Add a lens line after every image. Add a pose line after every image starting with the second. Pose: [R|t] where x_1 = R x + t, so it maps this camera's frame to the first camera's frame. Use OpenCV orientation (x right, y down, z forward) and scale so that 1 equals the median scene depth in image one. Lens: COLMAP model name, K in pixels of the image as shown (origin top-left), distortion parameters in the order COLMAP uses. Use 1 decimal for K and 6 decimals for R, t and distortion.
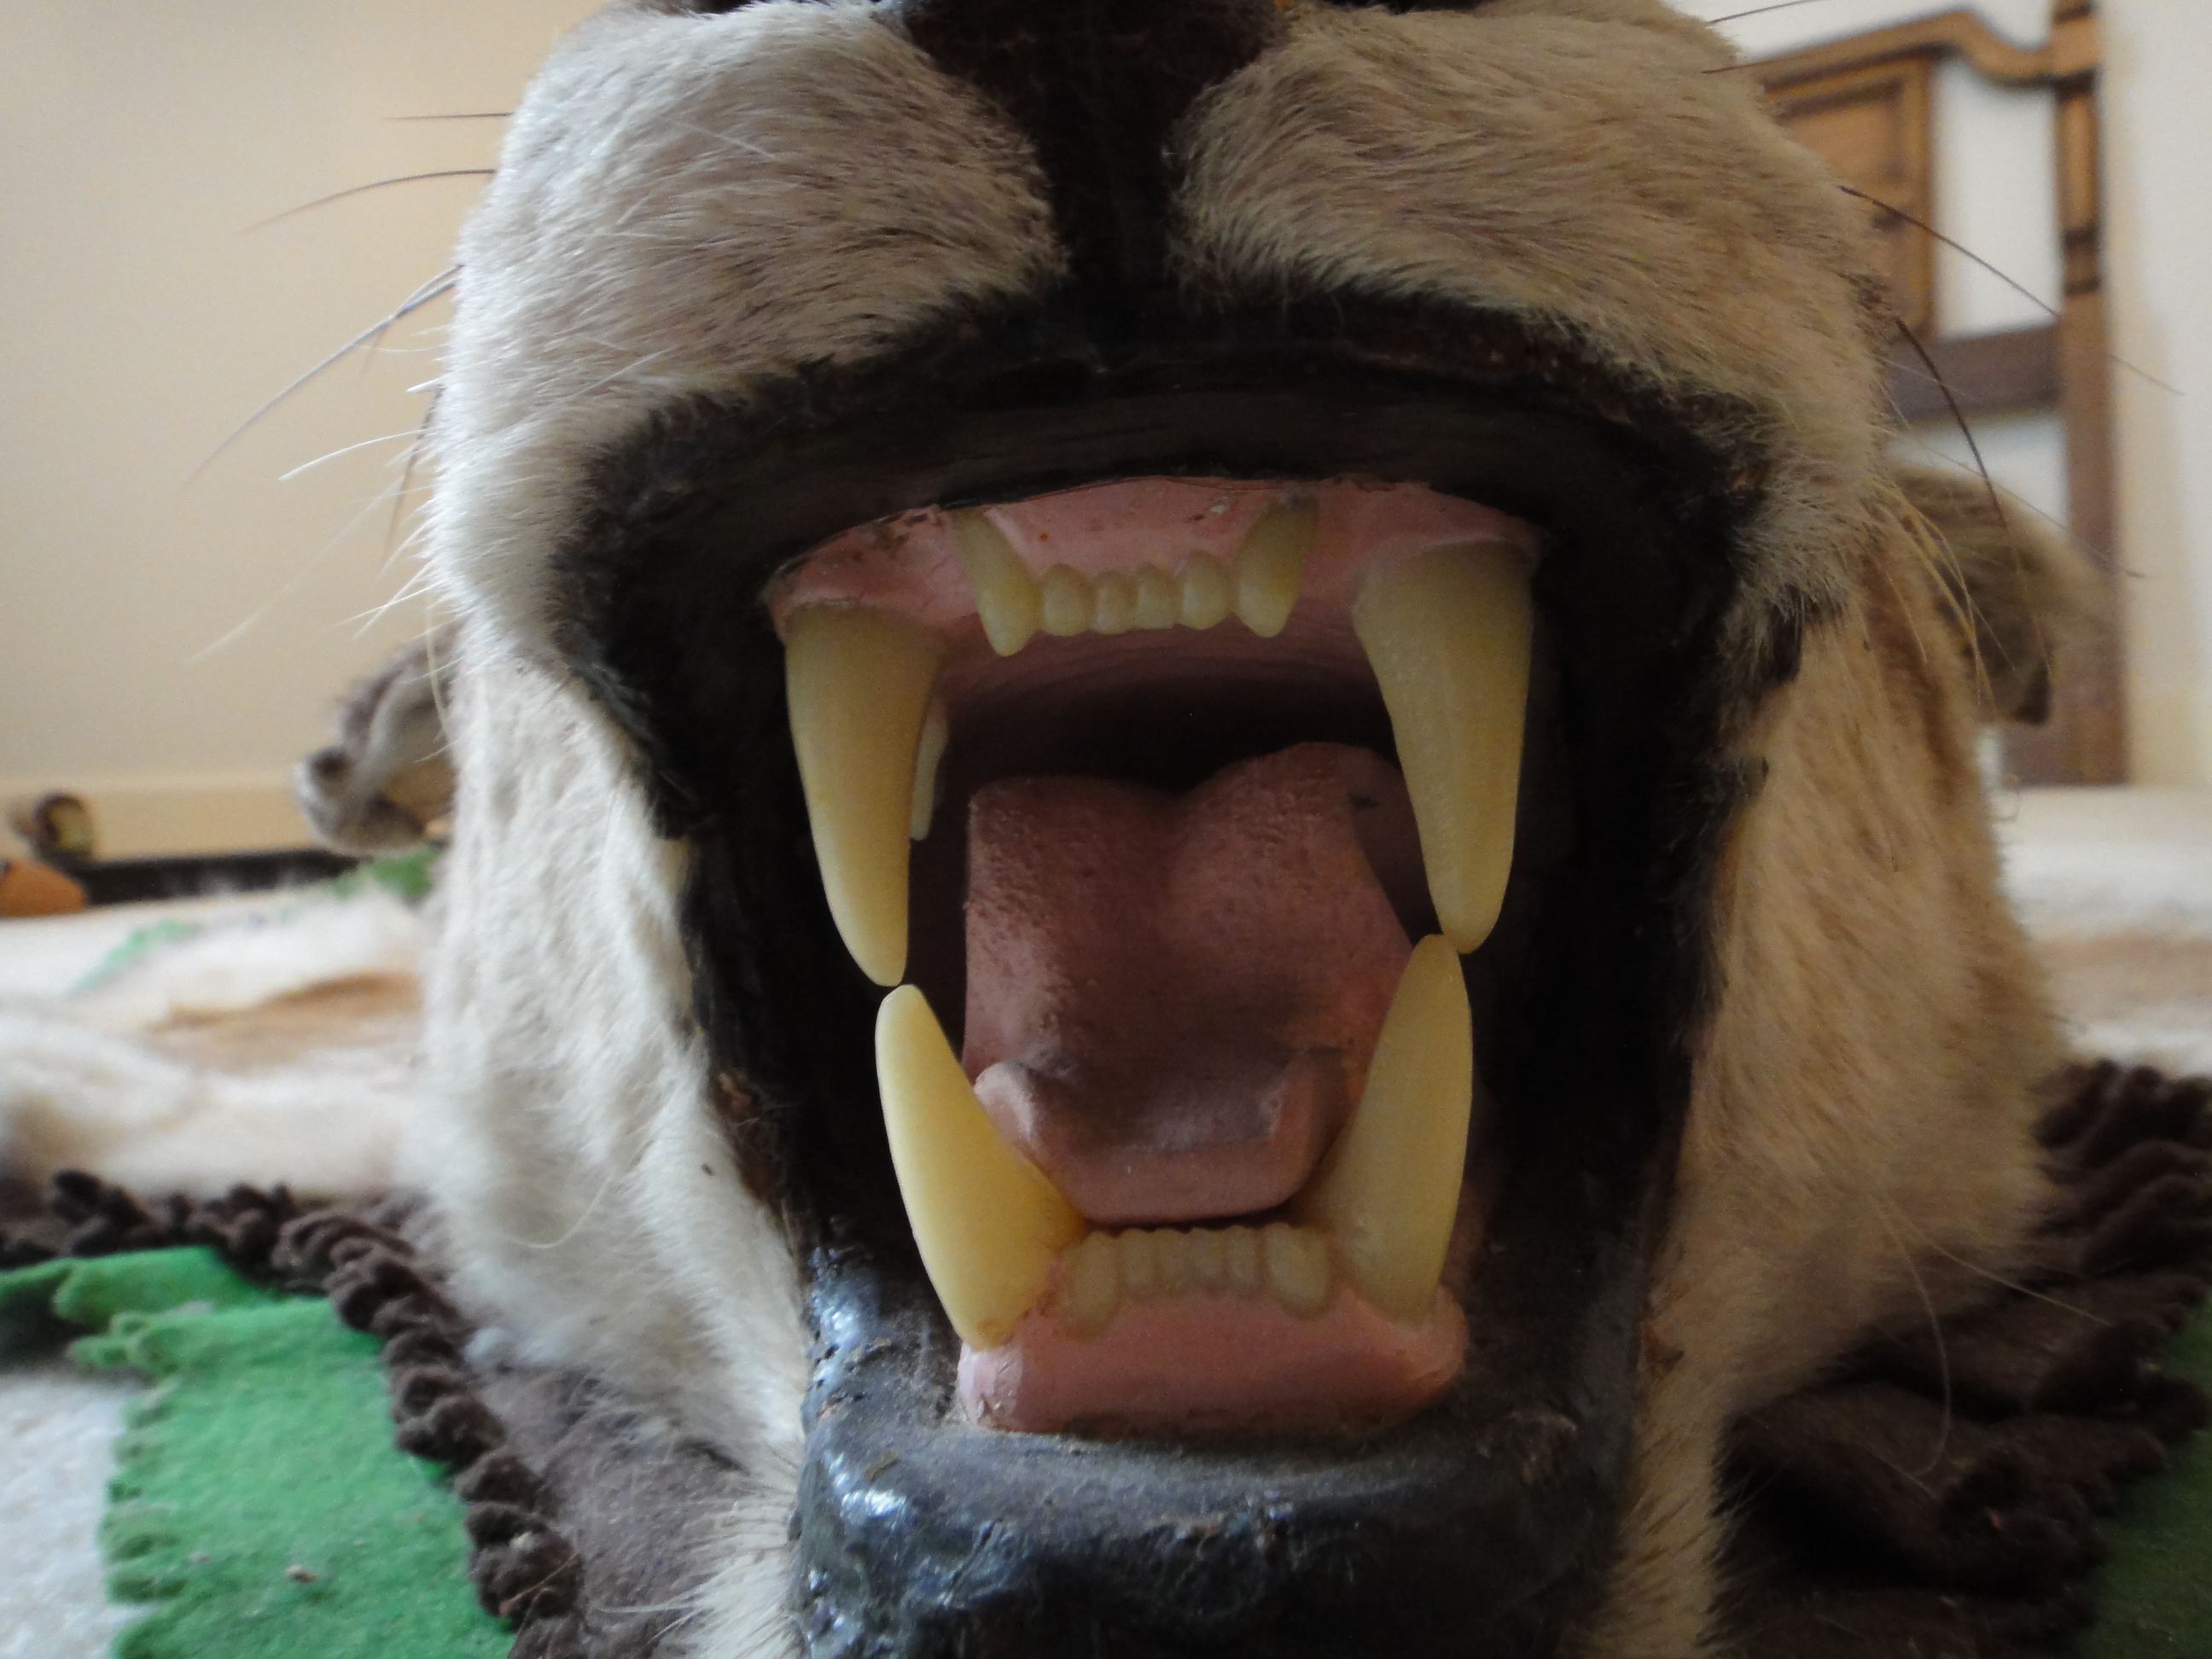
lens RADIAL K [[1589.2, 0, 1113.0], [0, 1589.2, 831.6], [0, 0, 1]] dist [-0.000611, -0.007875]
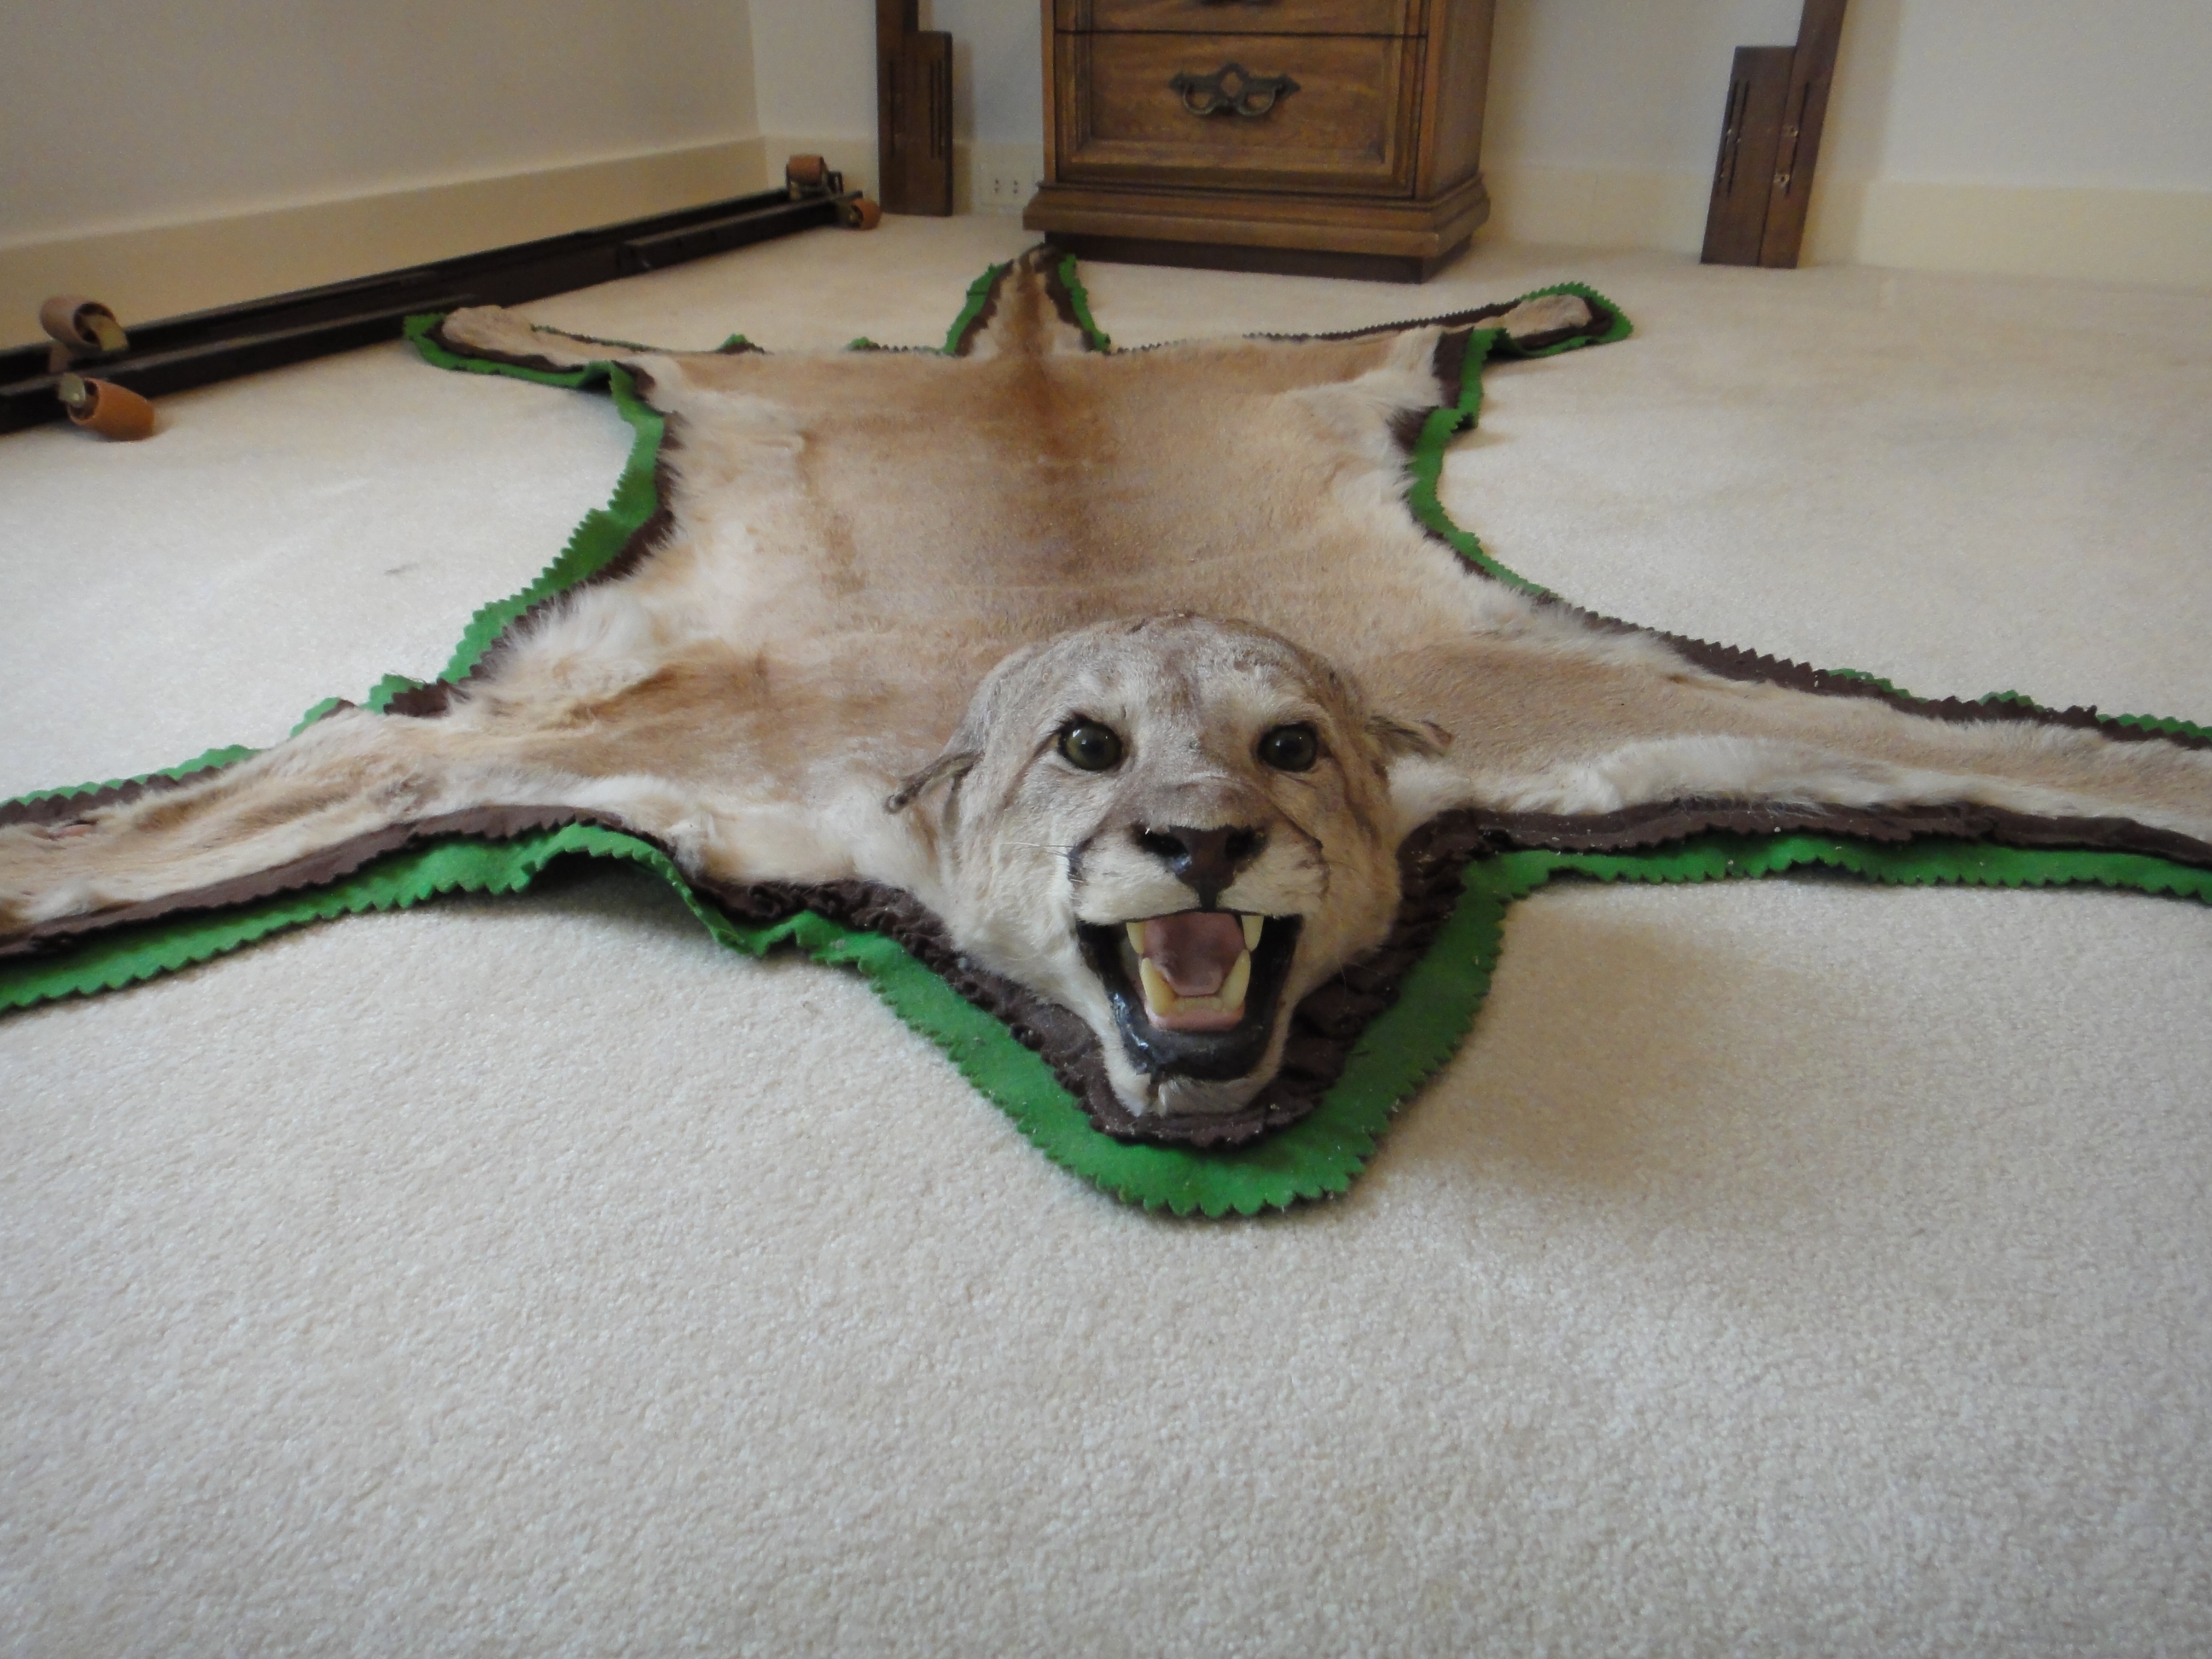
lens RADIAL K [[1589.2, 0, 1113.0], [0, 1589.2, 831.6], [0, 0, 1]] dist [-0.000611, -0.007875]
pose [[0.991047, -0.023820, 0.131371, -0.964459], [-0.037484, 0.894743, 0.445005, -2.740864], [-0.128143, -0.445945, 0.885840, -3.640603]]
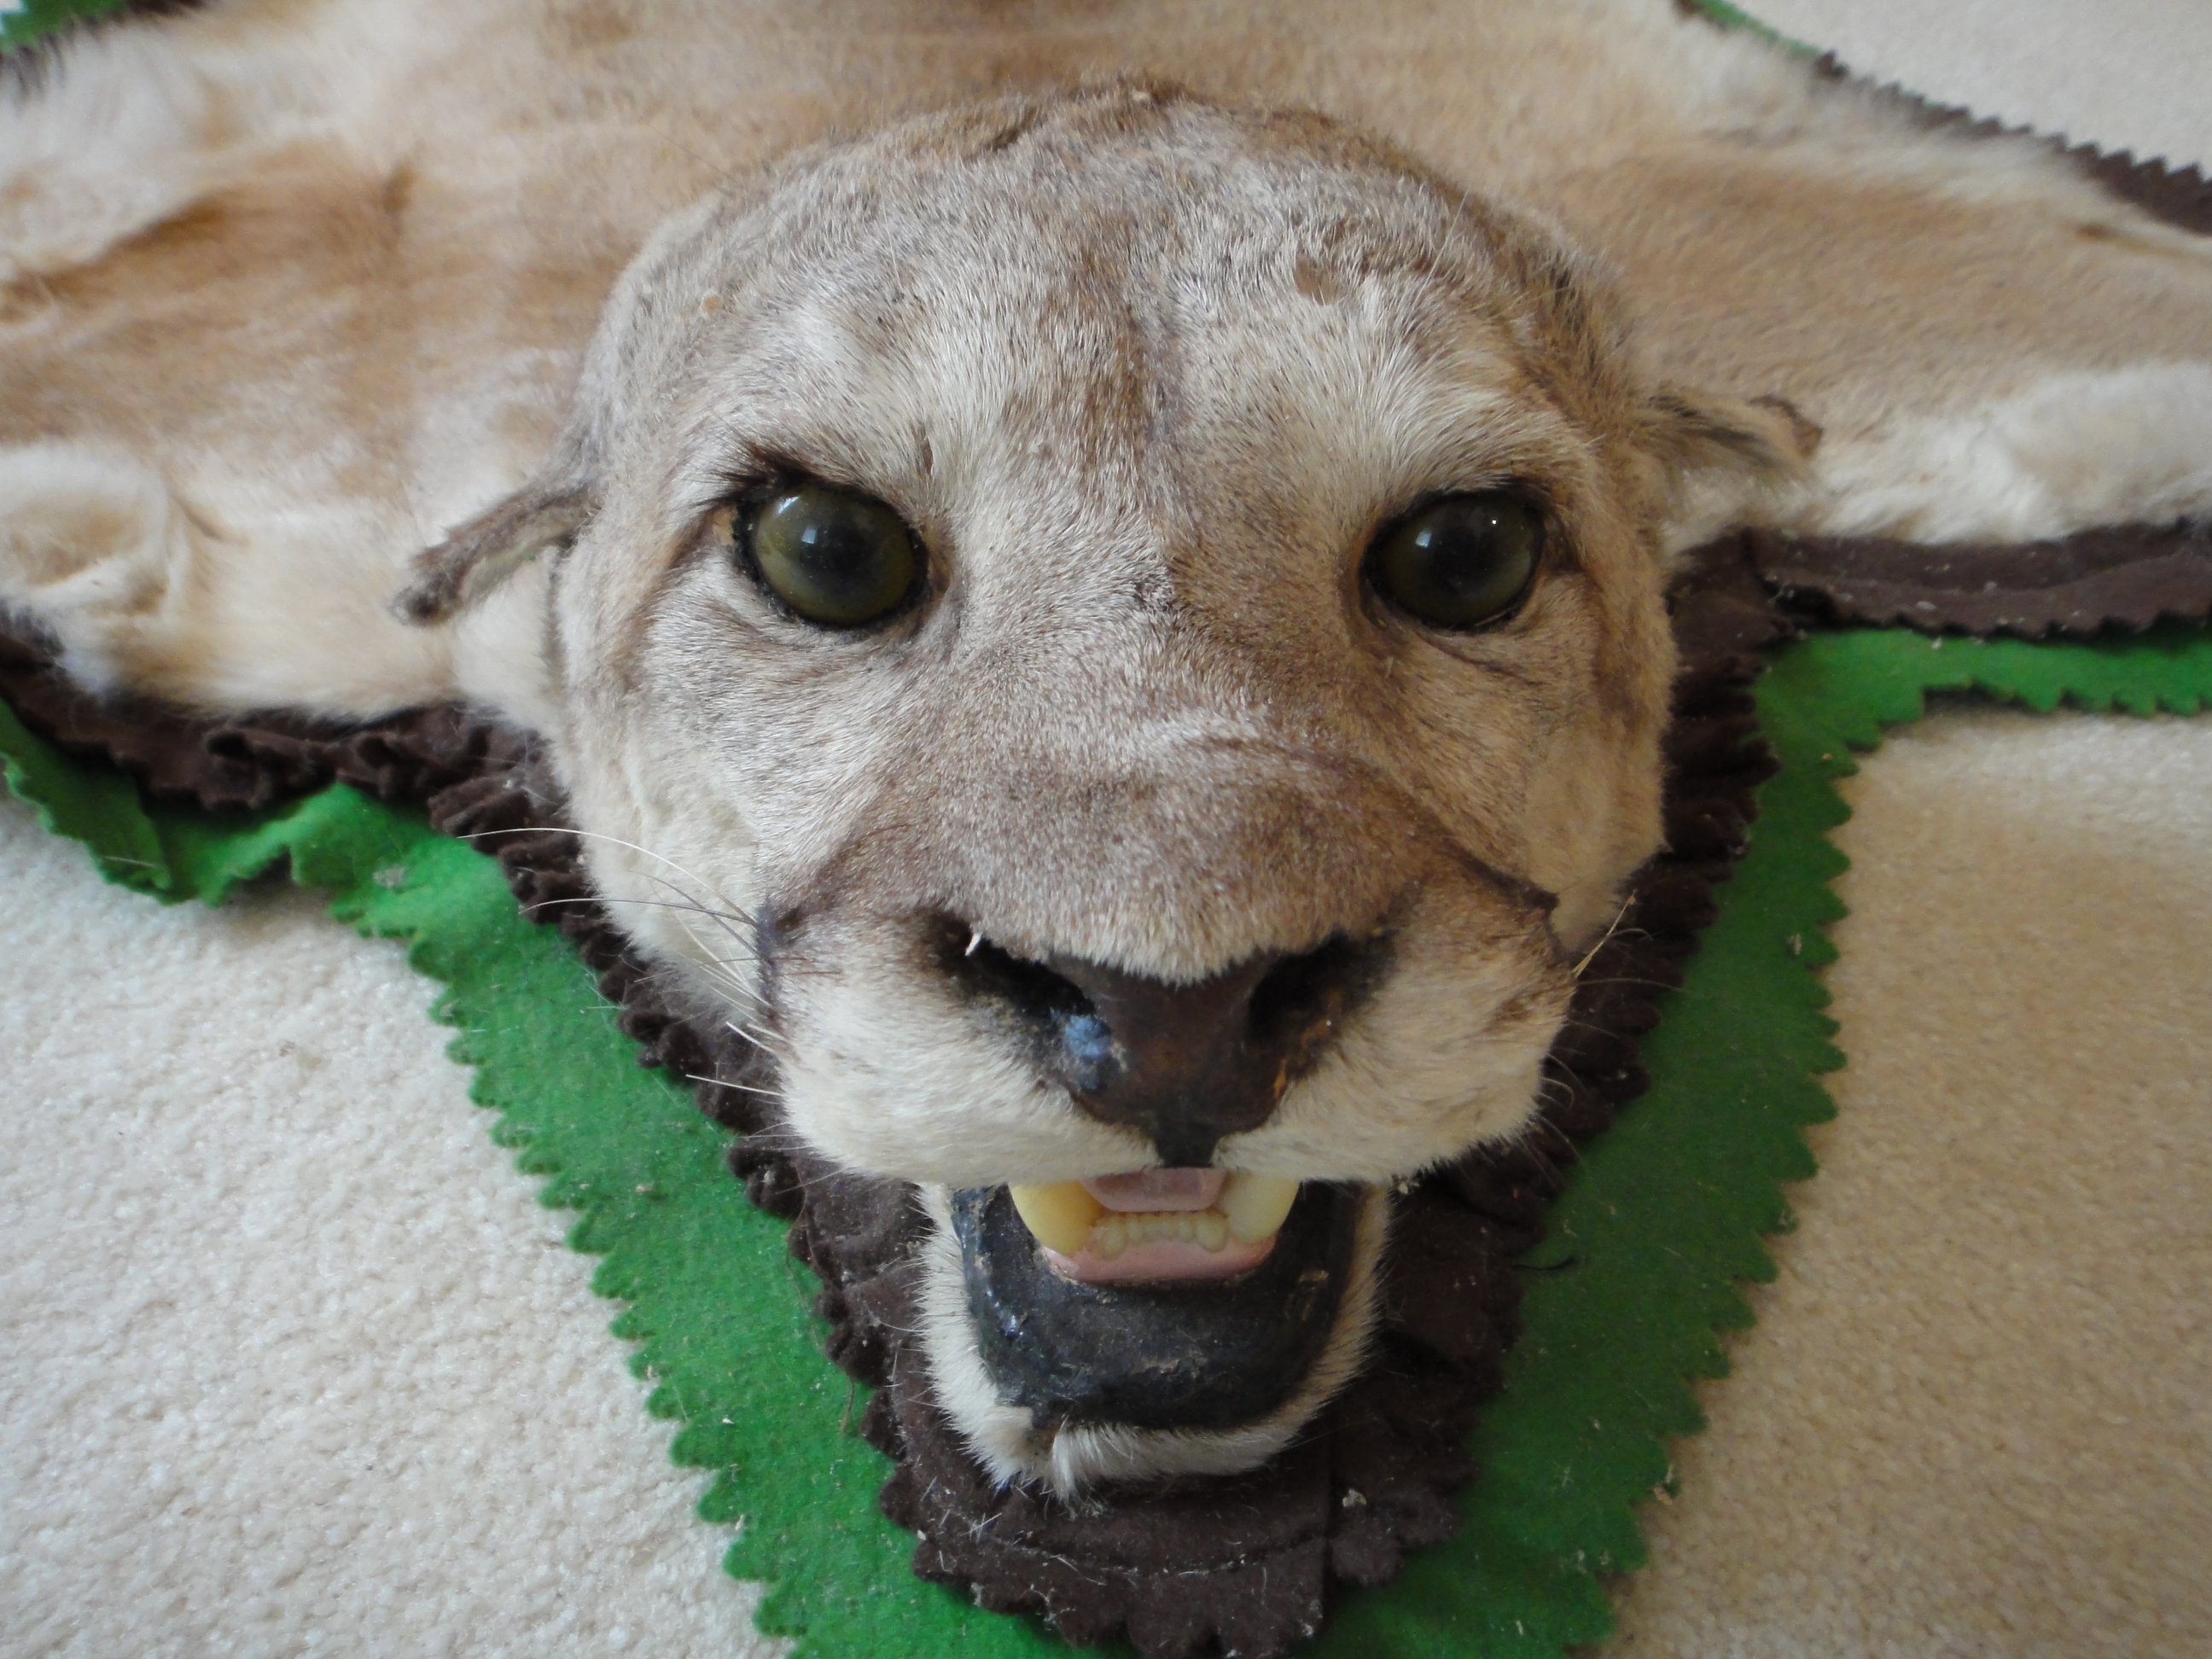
lens RADIAL K [[1589.2, 0, 1113.0], [0, 1589.2, 831.6], [0, 0, 1]] dist [-0.000611, -0.007875]
pose [[0.992106, -0.052031, 0.114096, -0.223879], [-0.041552, 0.722054, 0.690587, -1.548861], [-0.118315, -0.689877, 0.714193, -0.129080]]
